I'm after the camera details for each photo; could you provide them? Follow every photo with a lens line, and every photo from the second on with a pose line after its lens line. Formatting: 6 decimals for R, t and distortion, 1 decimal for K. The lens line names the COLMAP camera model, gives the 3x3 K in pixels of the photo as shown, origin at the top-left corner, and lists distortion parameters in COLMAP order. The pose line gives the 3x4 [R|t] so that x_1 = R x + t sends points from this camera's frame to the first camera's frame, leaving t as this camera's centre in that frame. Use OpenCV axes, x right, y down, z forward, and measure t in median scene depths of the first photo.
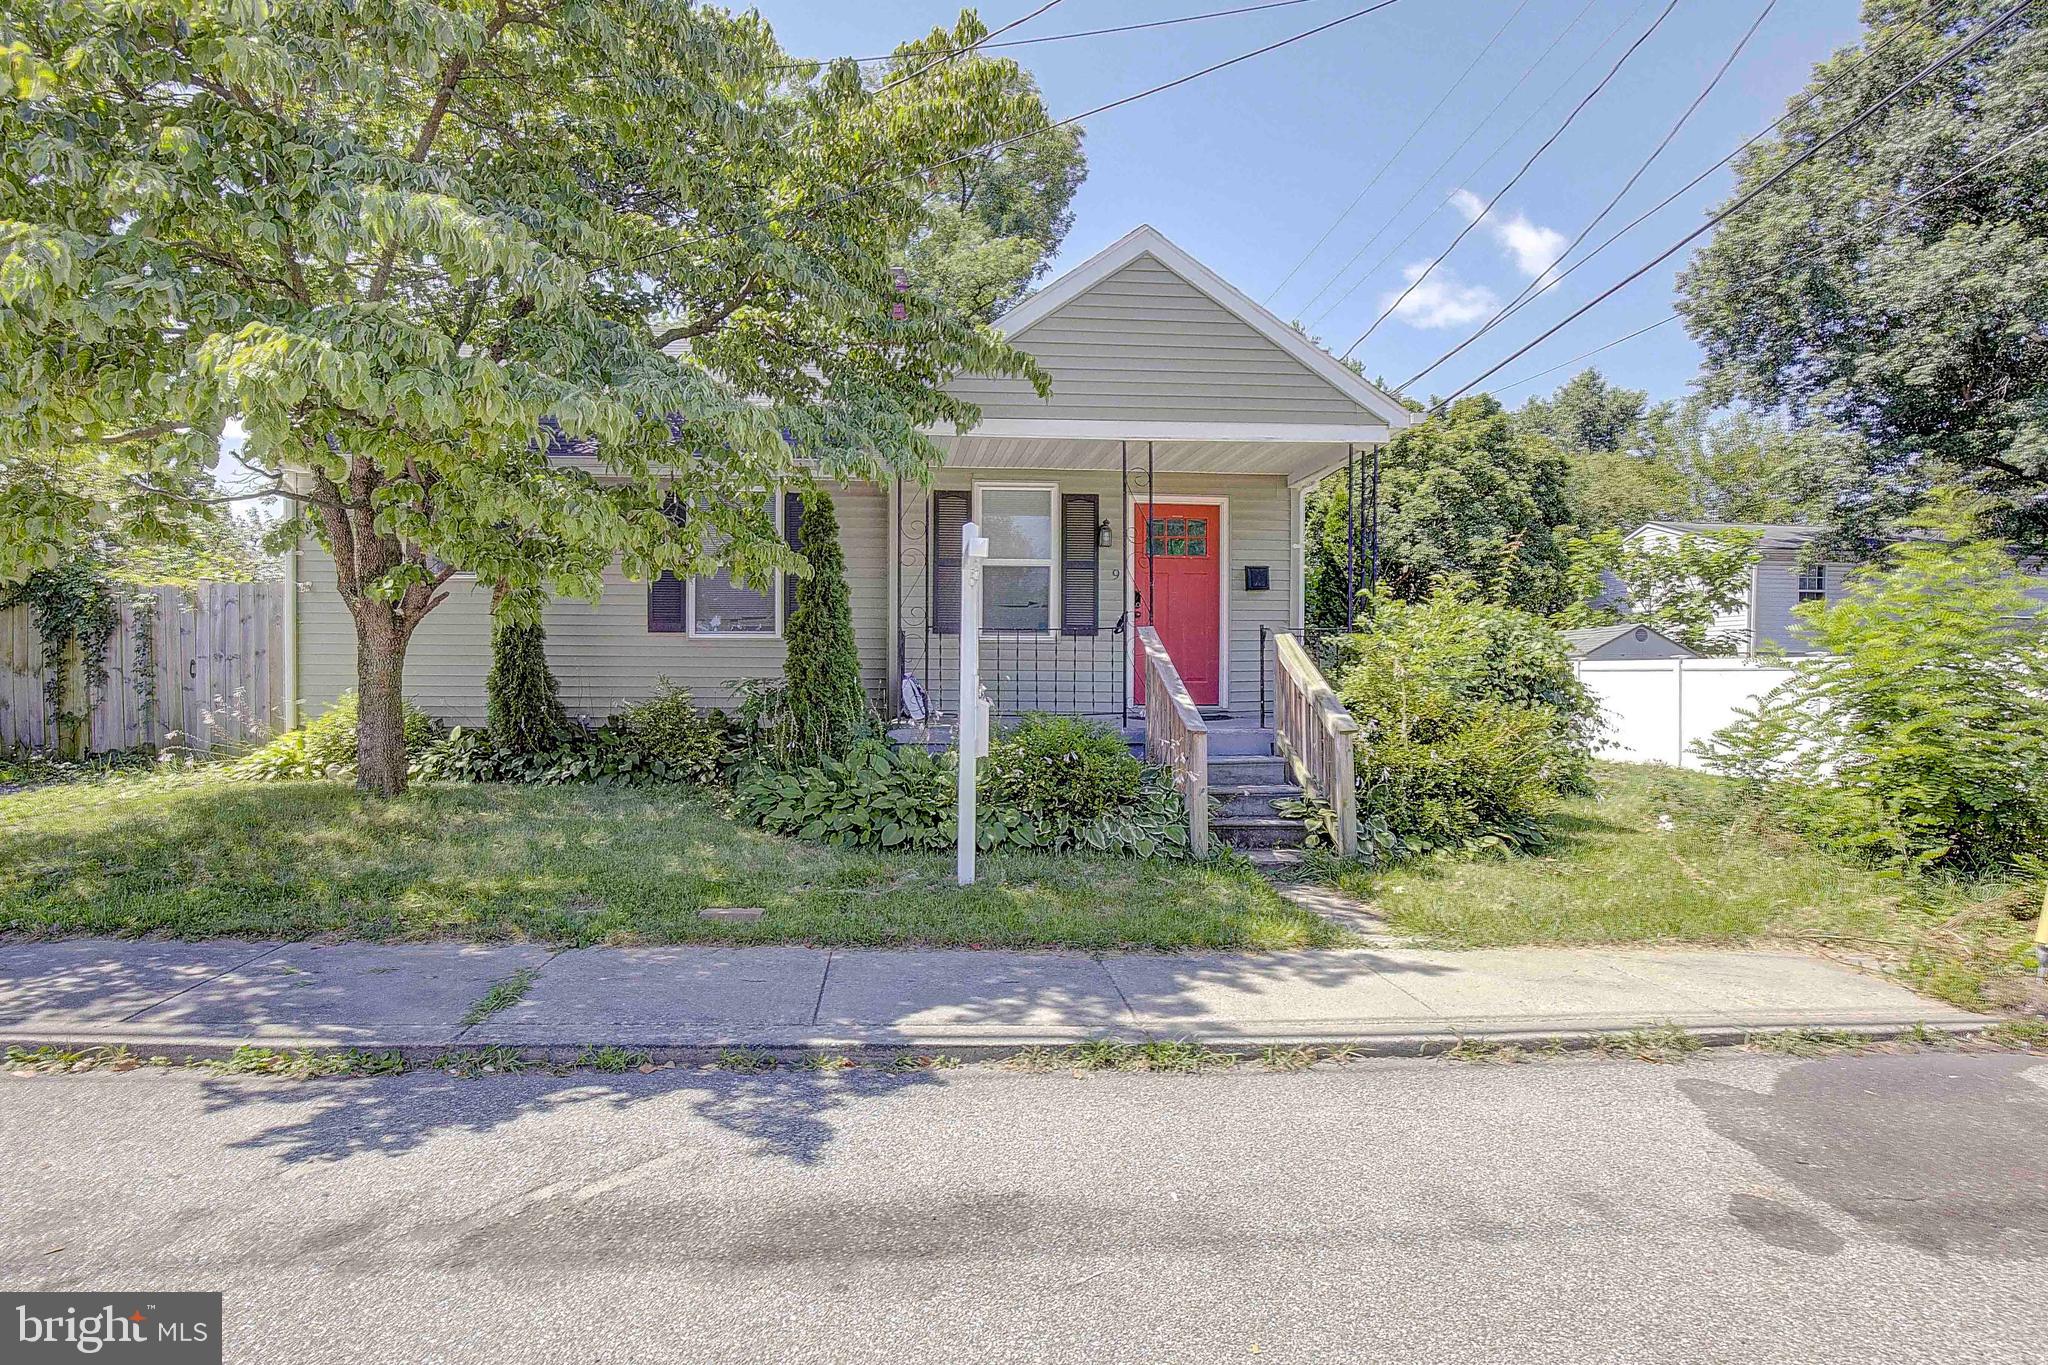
lens RADIAL K [[953.1, 0, 984.2], [0, 953.1, 694.6], [0, 0, 1]] dist [-0.027805, 0.002158]
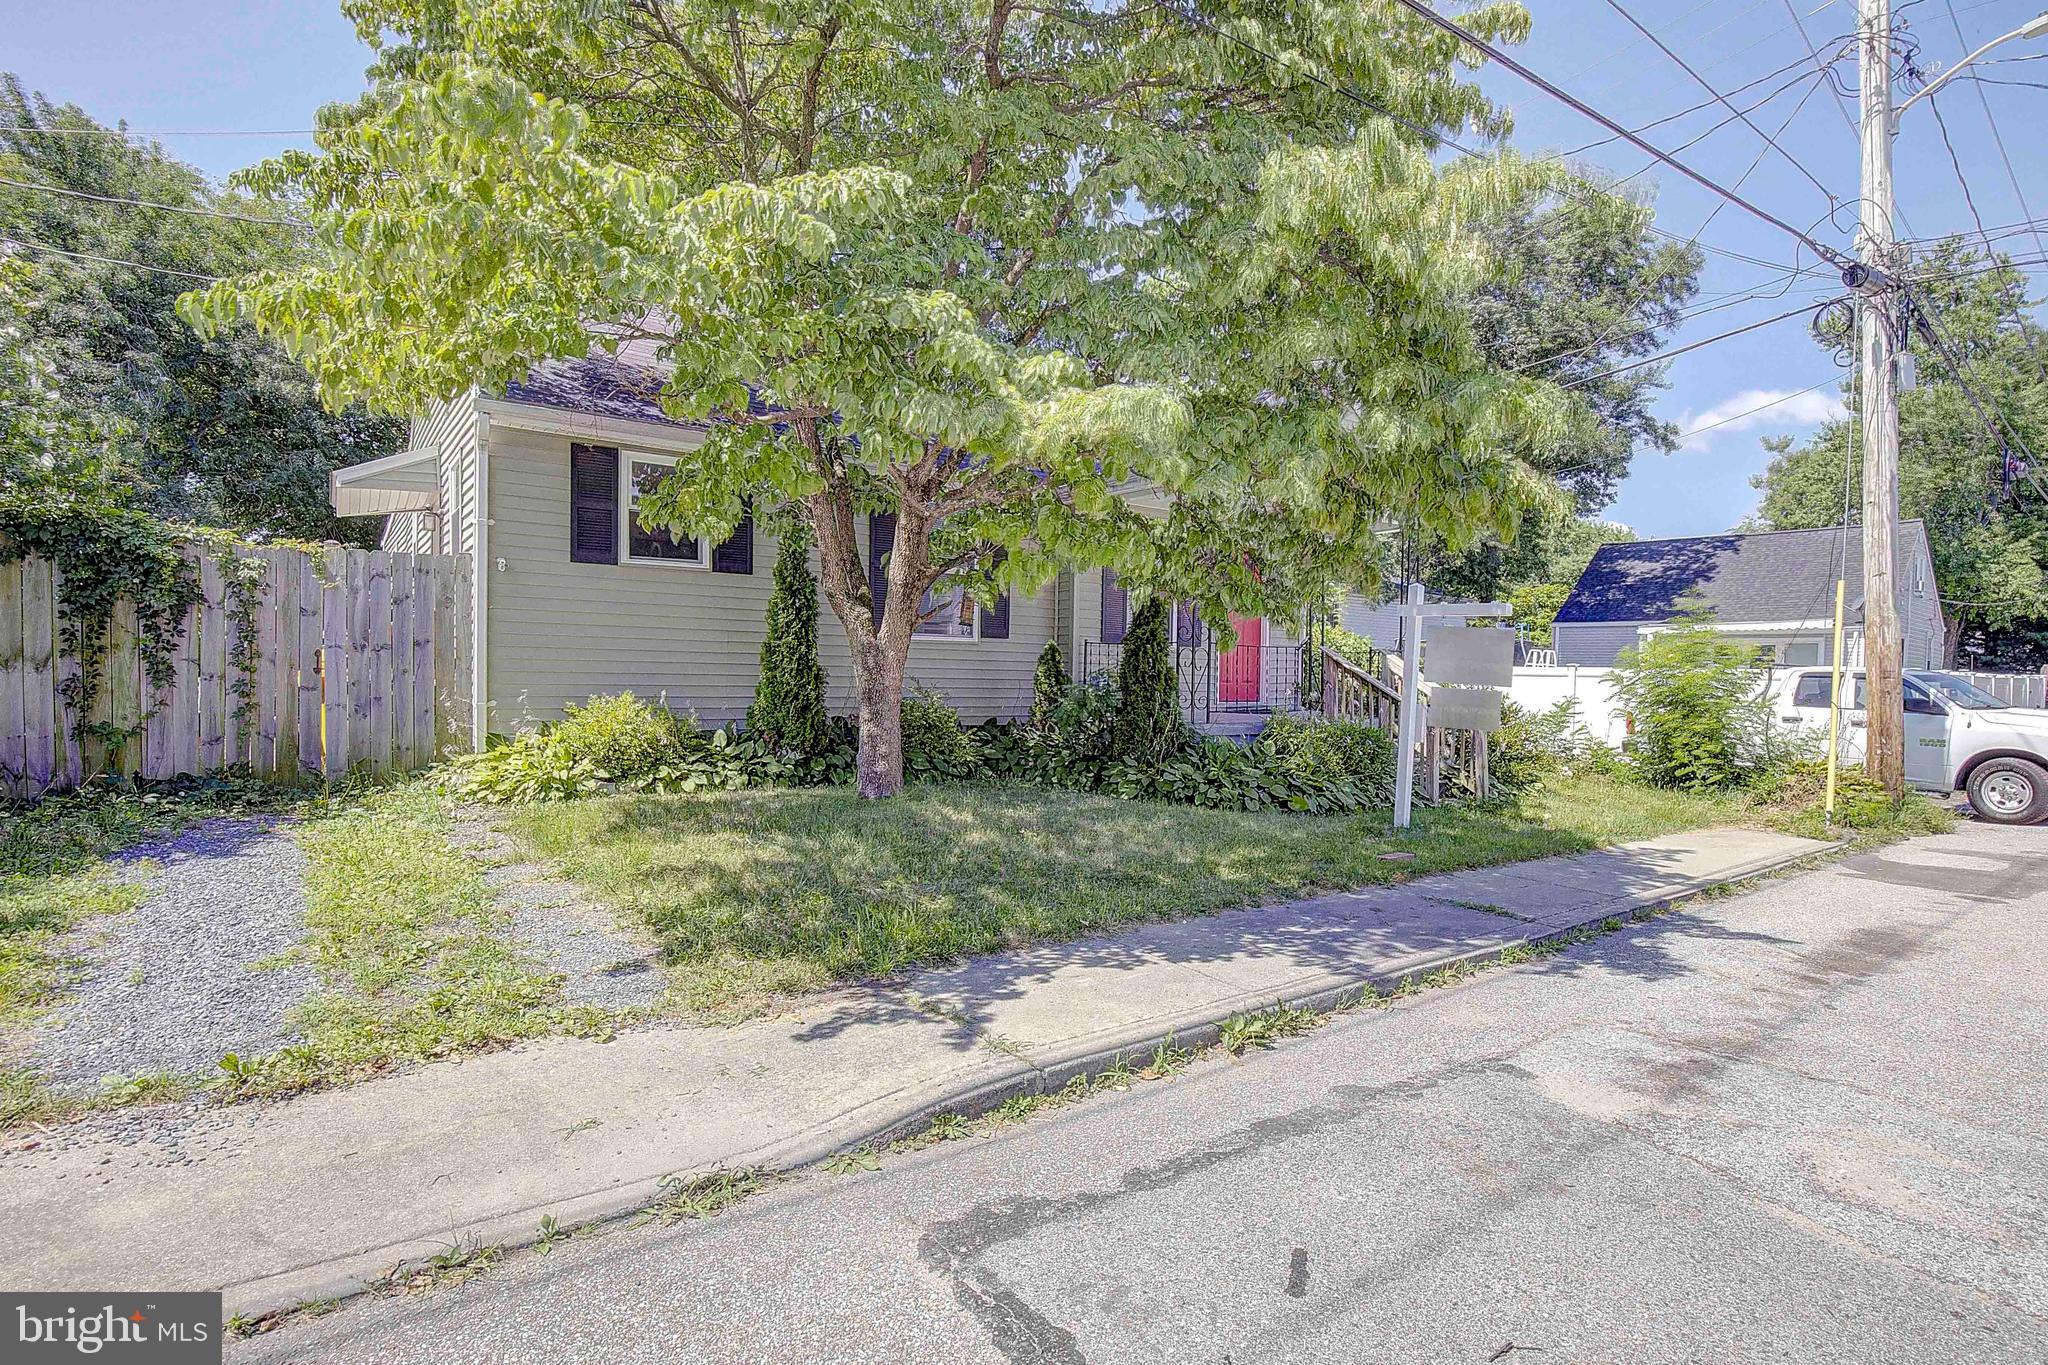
lens RADIAL K [[953.1, 0, 1029.1], [0, 953.1, 688.5], [0, 0, 1]] dist [-0.027805, 0.002158]
pose [[0.844548, -0.002281, 0.535475, -0.789030], [-0.004997, 0.999914, 0.012140, -0.018779], [-0.535457, -0.012928, 0.844464, 0.049492]]
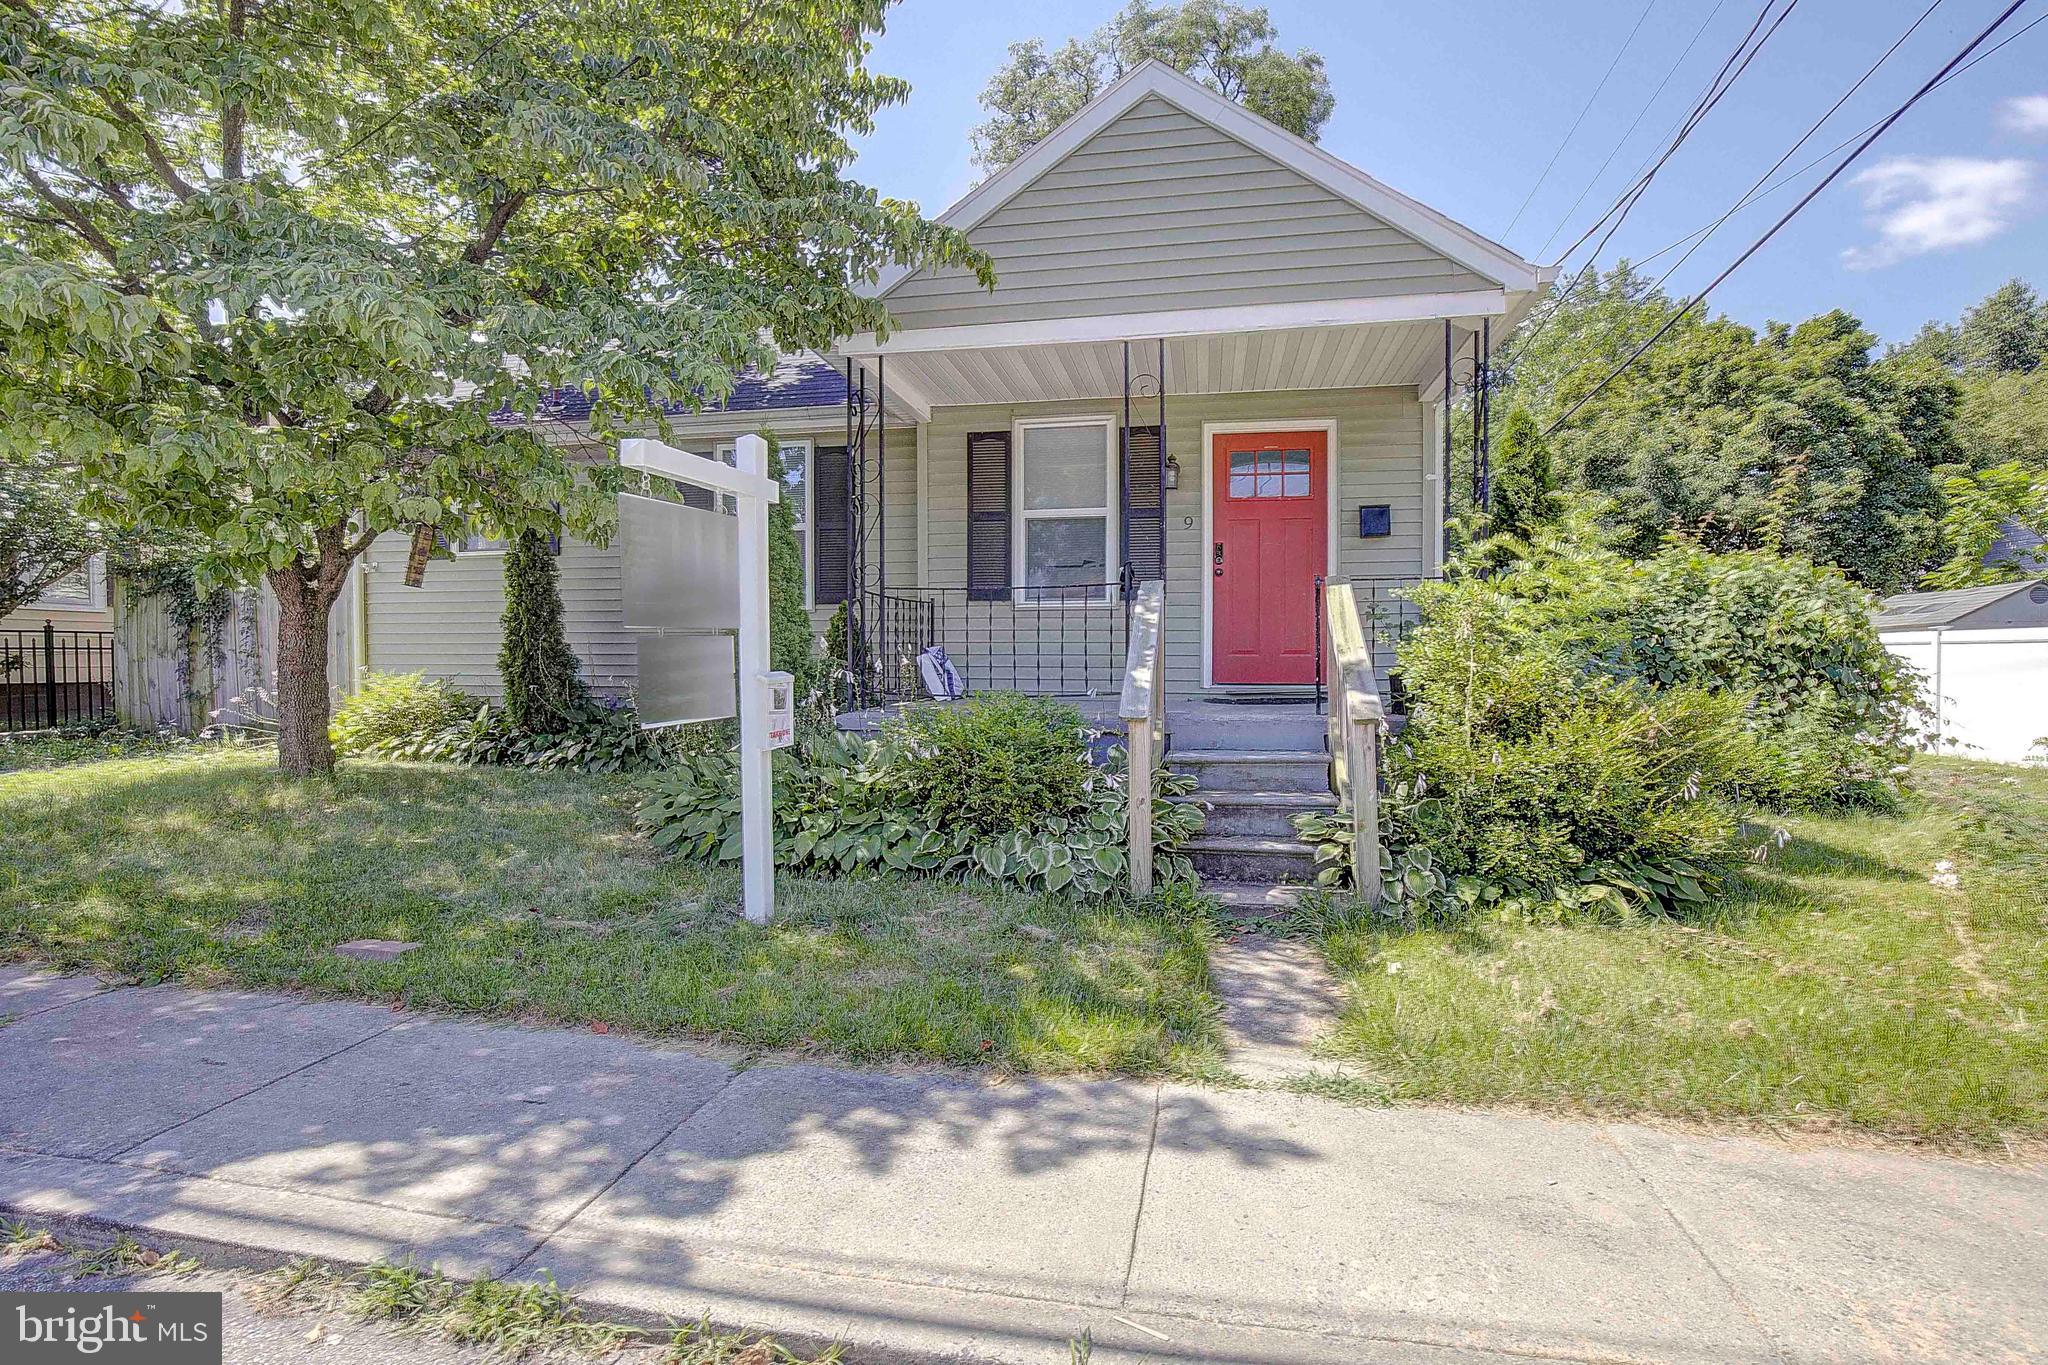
lens RADIAL K [[953.1, 0, 1029.2], [0, 953.1, 682.5], [0, 0, 1]] dist [-0.027805, 0.002158]
pose [[0.970127, -0.000317, -0.242596, 0.212963], [0.001546, 0.999987, 0.004877, 0.005439], [0.242591, -0.005106, 0.970115, 0.191533]]
